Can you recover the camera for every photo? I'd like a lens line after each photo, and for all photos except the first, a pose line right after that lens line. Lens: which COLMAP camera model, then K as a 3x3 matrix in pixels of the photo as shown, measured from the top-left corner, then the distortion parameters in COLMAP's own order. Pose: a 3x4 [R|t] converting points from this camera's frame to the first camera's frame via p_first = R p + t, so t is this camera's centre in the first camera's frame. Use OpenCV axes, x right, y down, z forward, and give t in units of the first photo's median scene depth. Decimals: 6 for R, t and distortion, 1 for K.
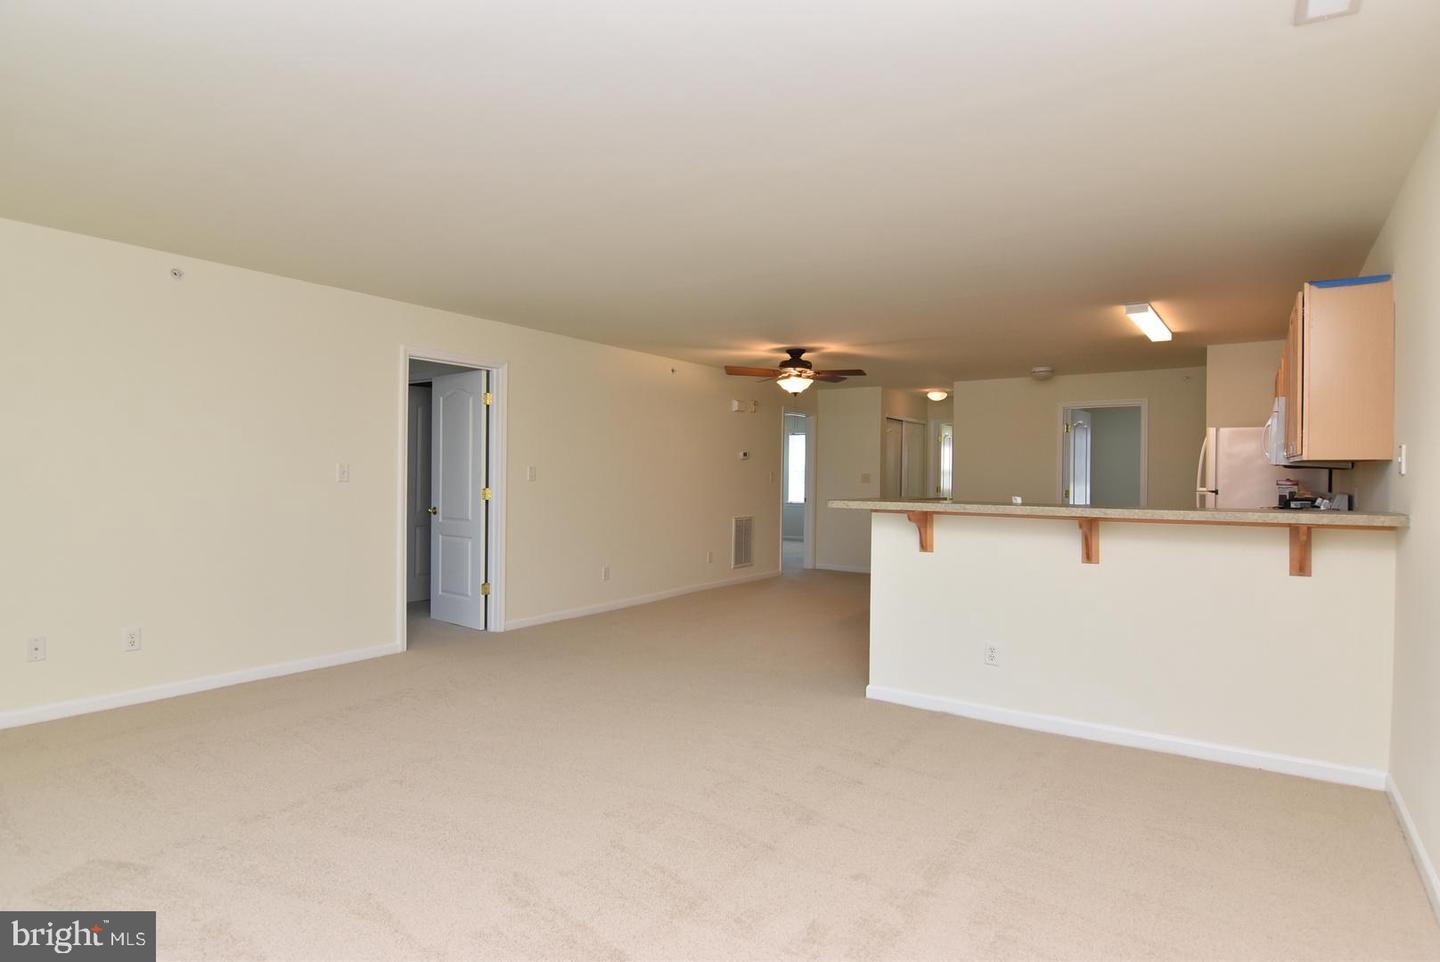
lens RADIAL K [[768.0, 0, 722.8], [0, 768.0, 481.1], [0, 0, 1]] dist [0.000044, -0.011165]
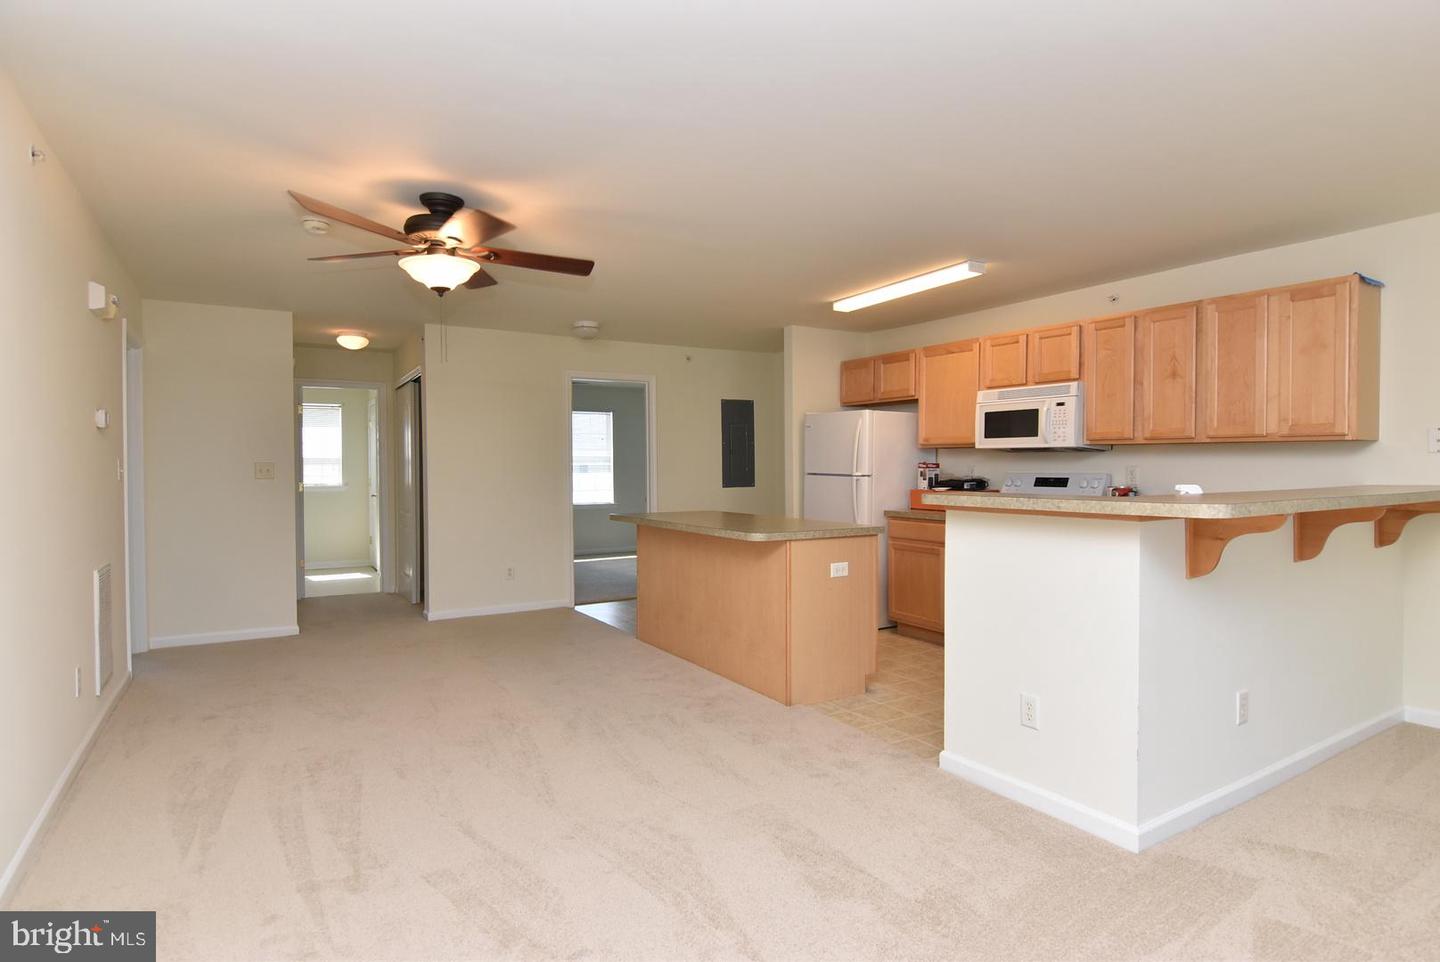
lens RADIAL K [[756.5, 0, 722.1], [0, 756.5, 476.9], [0, 0, 1]] dist [-0.000673, -0.012537]
pose [[0.400927, -0.023063, 0.915820, -0.269352], [0.016331, 0.999704, 0.018026, -0.004548], [-0.915964, 0.007730, 0.401185, 0.671580]]
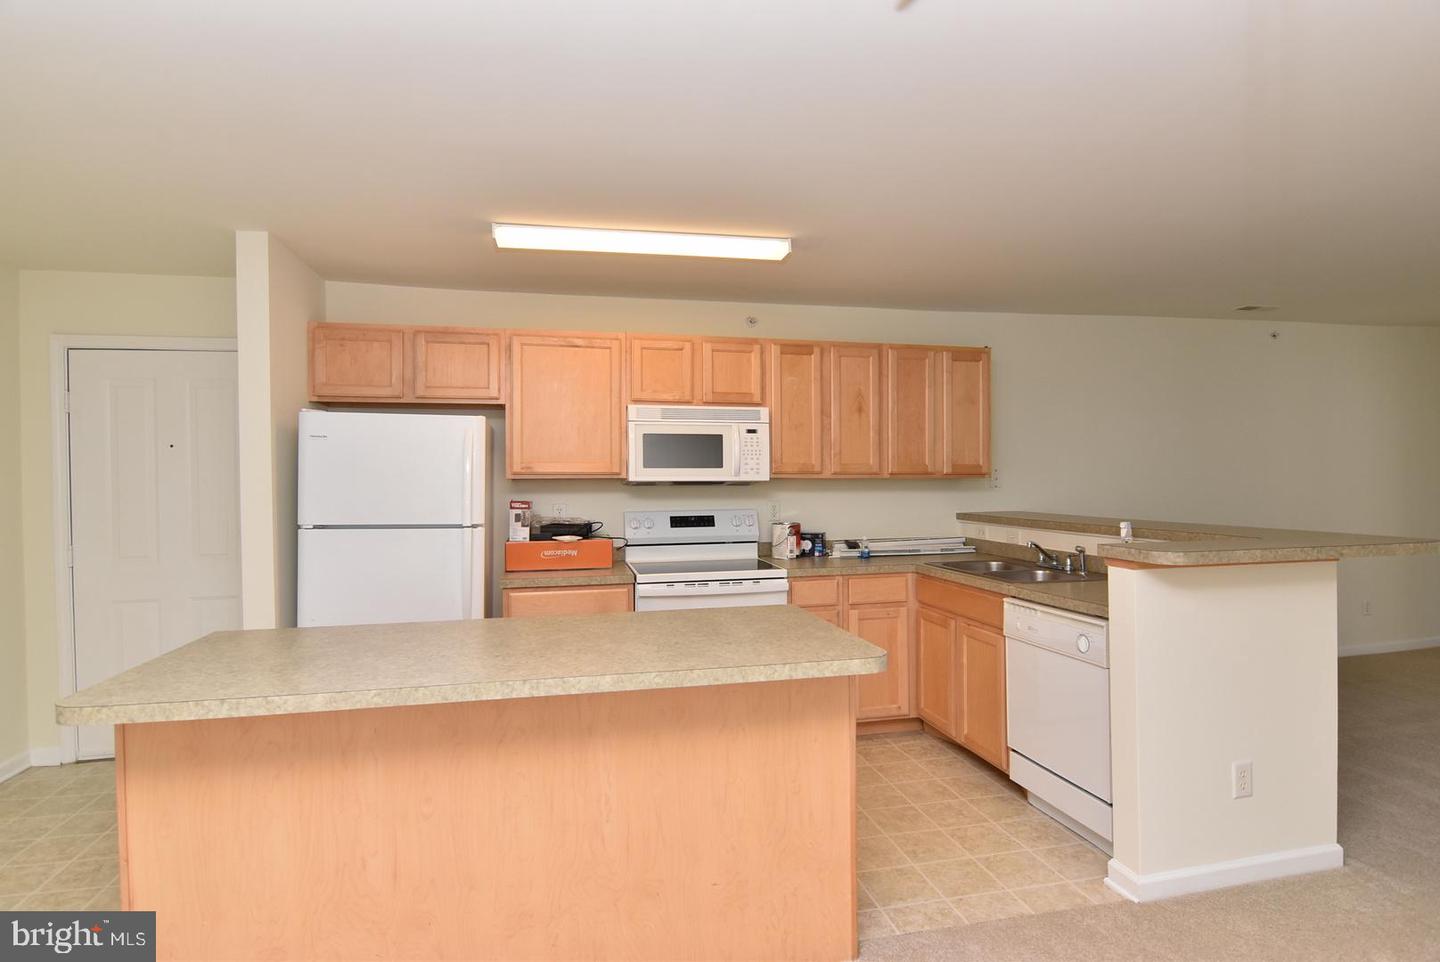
lens RADIAL K [[765.8, 0, 723.0], [0, 765.8, 480.3], [0, 0, 1]] dist [-0.000200, -0.000625]
pose [[-0.737745, -0.001489, 0.675077, 0.090563], [0.011347, 0.999829, 0.014606, -0.023589], [-0.674984, 0.018435, -0.737602, 1.117725]]
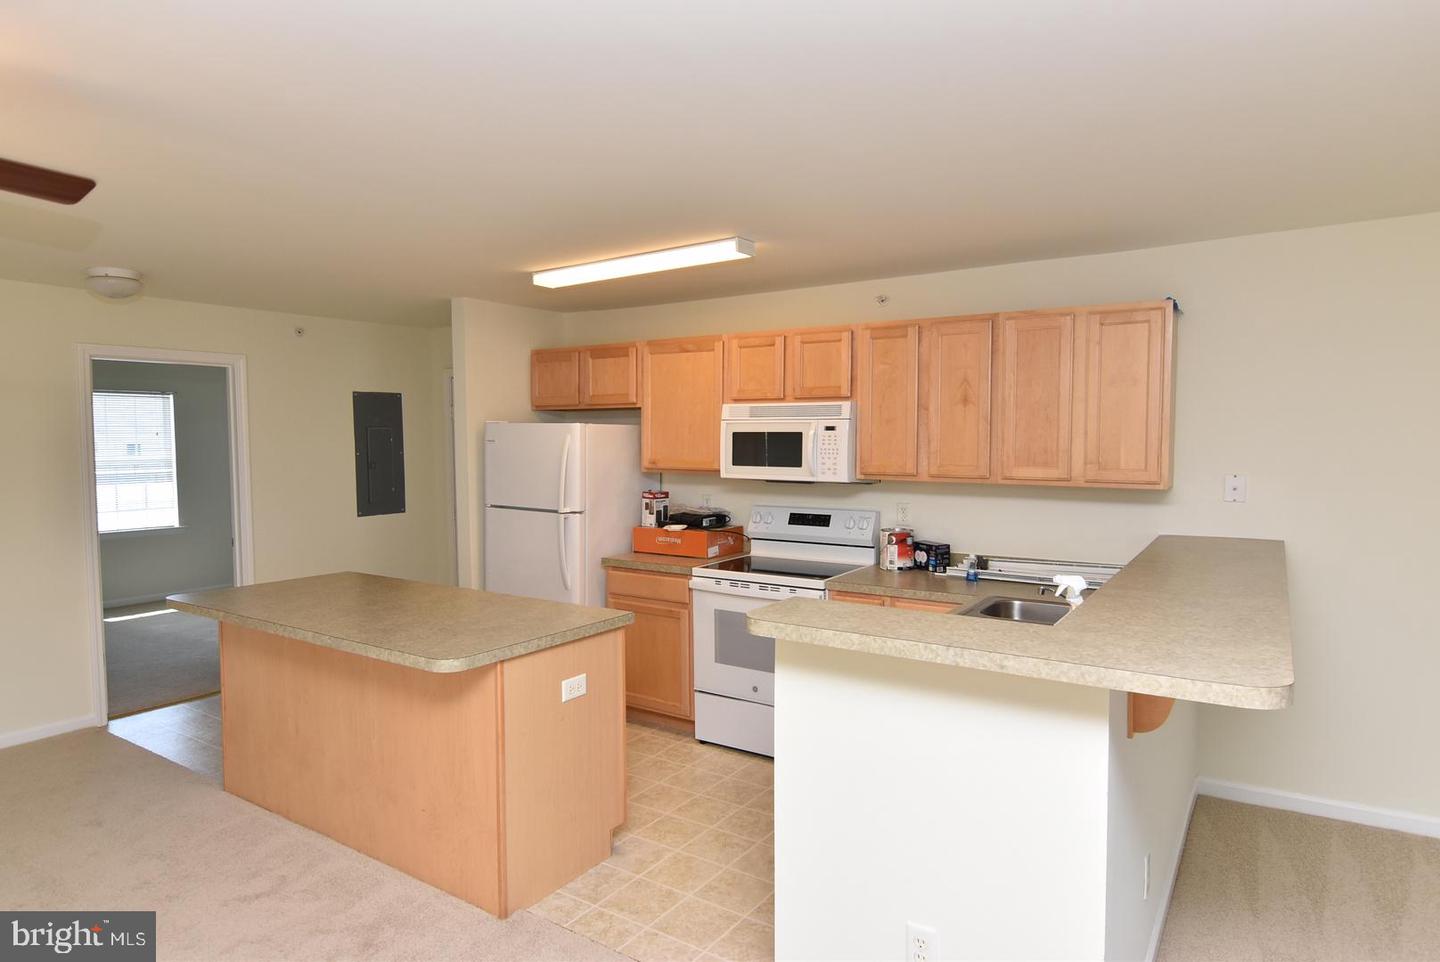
lens RADIAL K [[832.8, 0, 720.0], [0, 832.8, 481.0], [0, 0, 1]] dist [0.000535, -0.001465]
pose [[-0.018399, -0.058685, 0.998107, -0.120789], [0.015141, 0.998145, 0.058967, -0.051291], [-0.999716, 0.016198, -0.017477, 0.754878]]
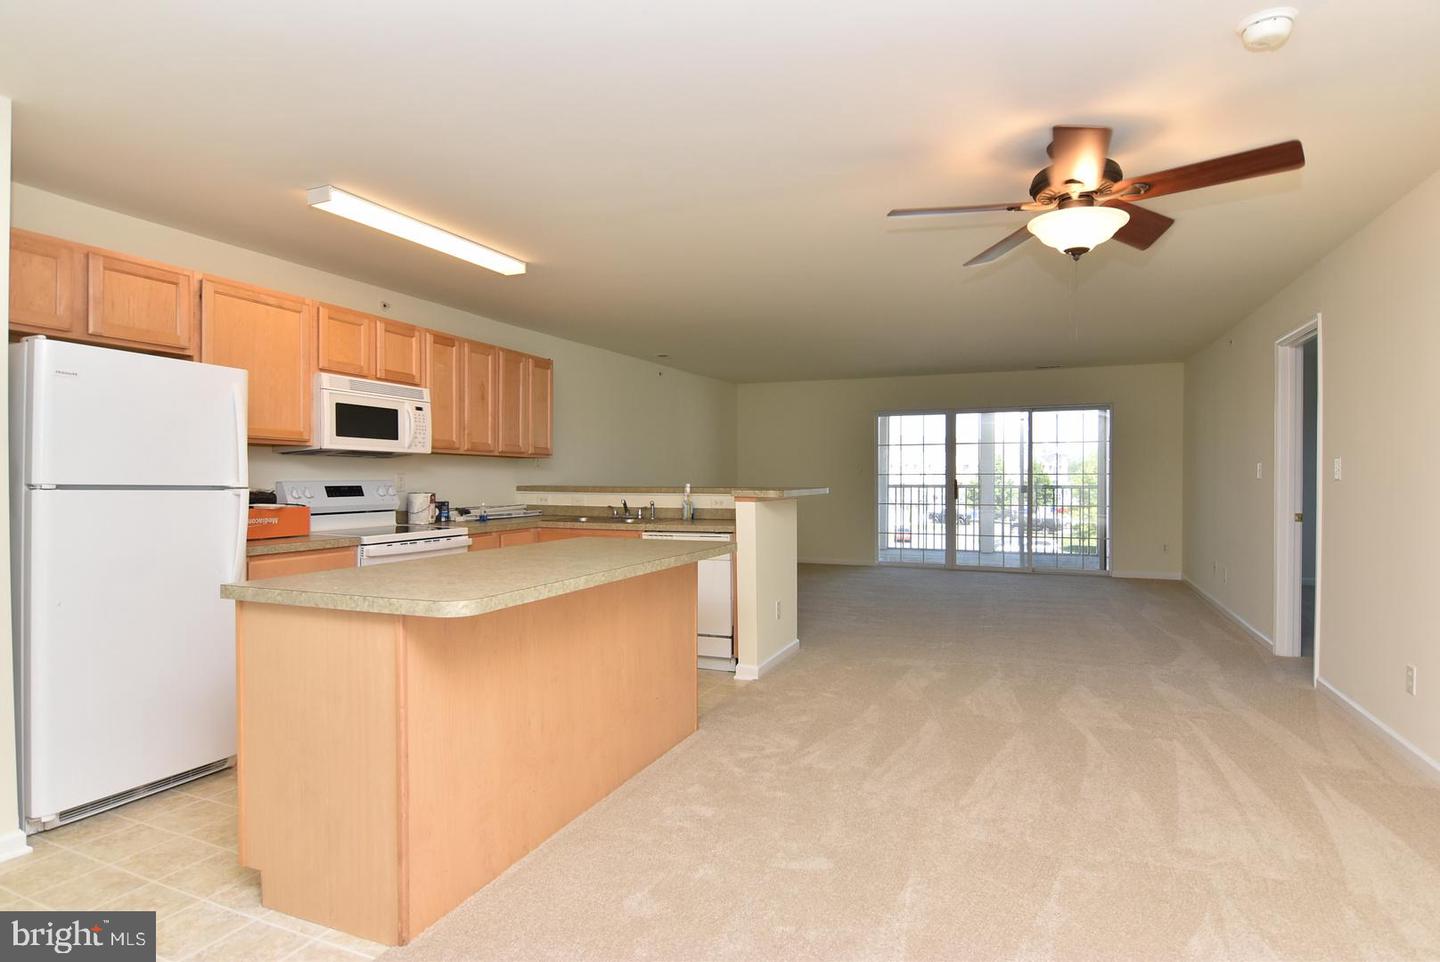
lens RADIAL K [[768.0, 0, 722.8], [0, 768.0, 481.1], [0, 0, 1]] dist [0.000044, -0.011165]
pose [[-0.977455, -0.007705, -0.211001, 0.357095], [-0.011063, 0.999830, 0.014736, -0.002557], [0.210852, 0.016738, -0.977375, 1.371811]]
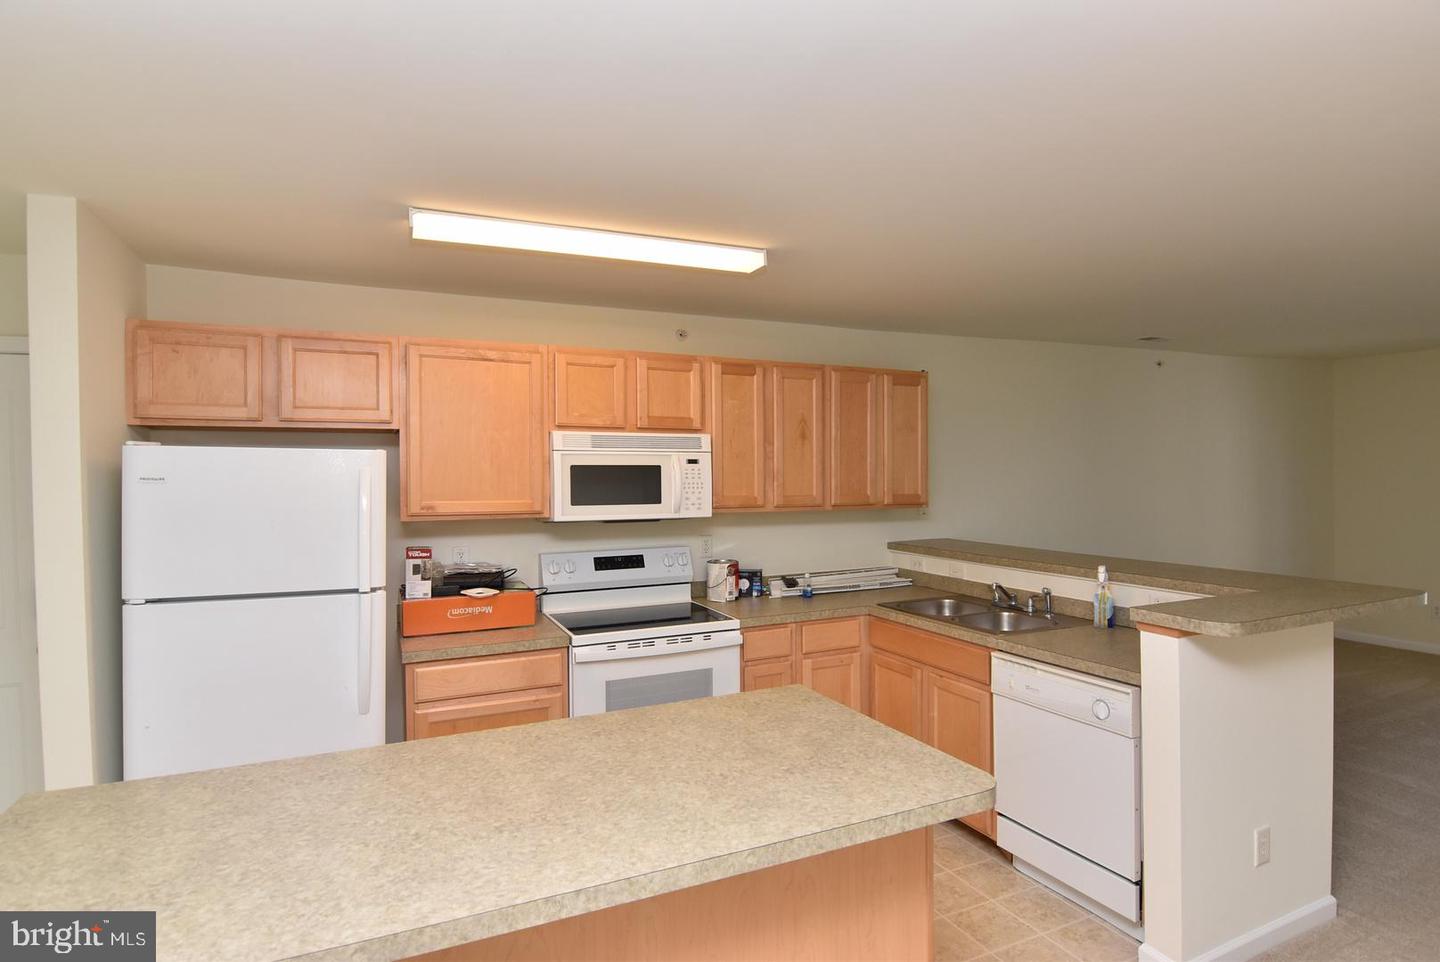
lens RADIAL K [[768.0, 0, 722.8], [0, 768.0, 481.1], [0, 0, 1]] dist [0.000044, -0.011165]
pose [[-0.865764, -0.004640, 0.500430, 0.193925], [0.008807, 0.999661, 0.024507, -0.051808], [-0.500374, 0.025625, -0.865430, 1.109021]]
